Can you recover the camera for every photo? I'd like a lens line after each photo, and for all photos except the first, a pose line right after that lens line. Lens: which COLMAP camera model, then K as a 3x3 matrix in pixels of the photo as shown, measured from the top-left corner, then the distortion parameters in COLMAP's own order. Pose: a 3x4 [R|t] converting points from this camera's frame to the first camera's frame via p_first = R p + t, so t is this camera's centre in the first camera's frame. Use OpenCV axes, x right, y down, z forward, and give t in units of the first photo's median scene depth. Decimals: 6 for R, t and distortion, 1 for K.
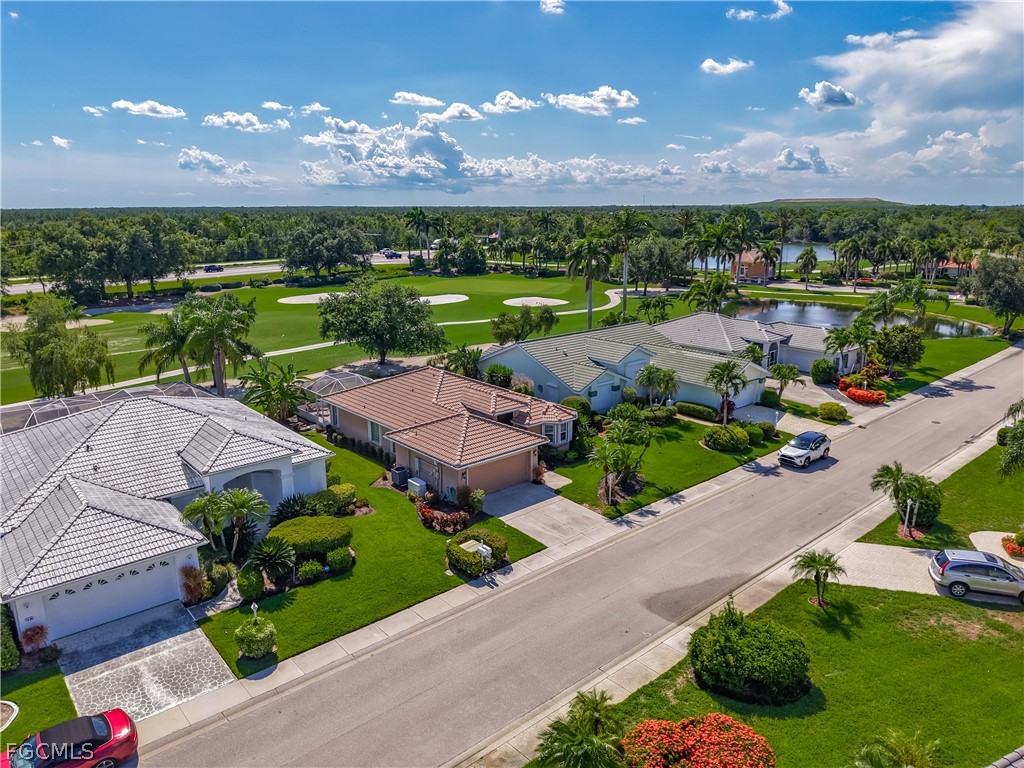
lens RADIAL K [[708.3, 0, 503.5], [0, 708.3, 382.5], [0, 0, 1]] dist [-0.024070, -0.003310]
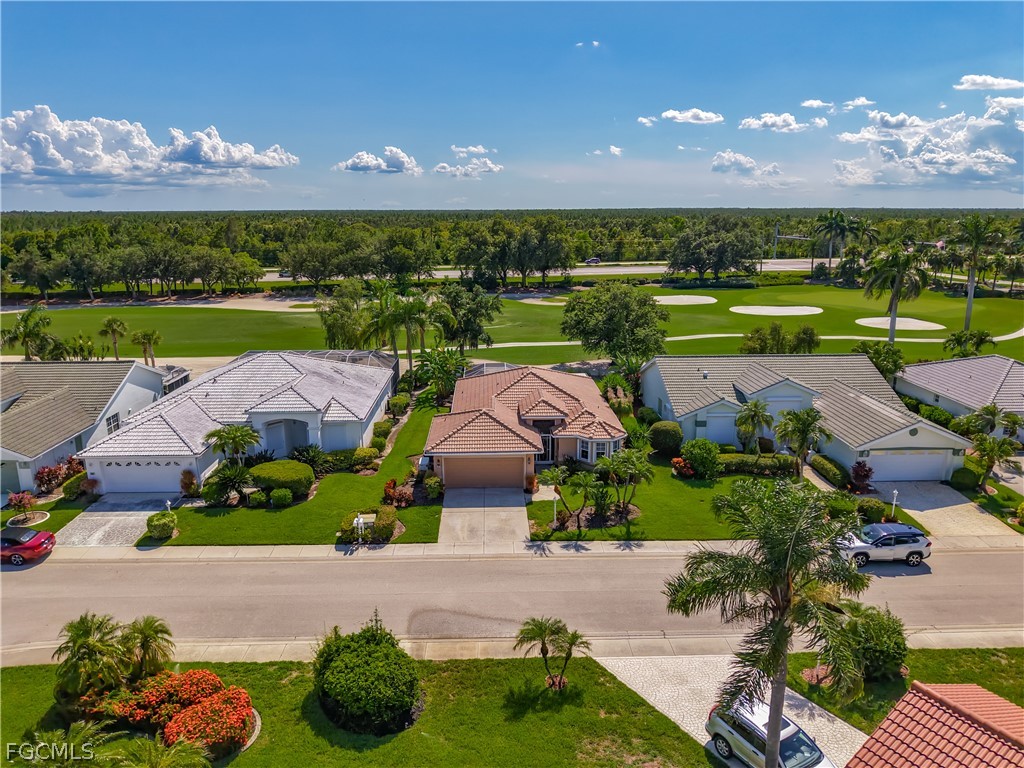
lens RADIAL K [[708.3, 0, 503.5], [0, 708.3, 382.5], [0, 0, 1]] dist [-0.024070, -0.003310]
pose [[0.768322, 0.149514, -0.622356, 0.655675], [-0.150509, 0.987273, 0.051371, -0.059355], [0.622116, 0.054201, 0.781047, 0.203593]]
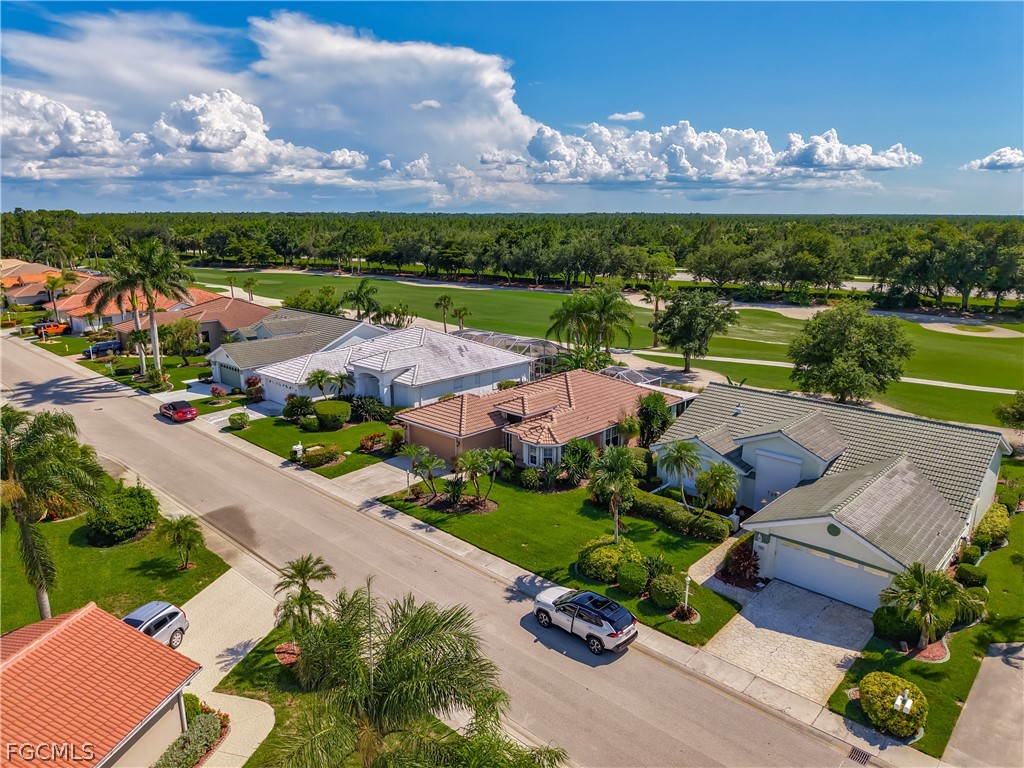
lens RADIAL K [[708.3, 0, 503.5], [0, 708.3, 382.5], [0, 0, 1]] dist [-0.024070, -0.003310]
pose [[0.081382, 0.229096, -0.969996, 1.135633], [-0.236017, 0.949973, 0.204565, -0.238959], [0.968335, 0.212288, 0.131381, 0.957760]]
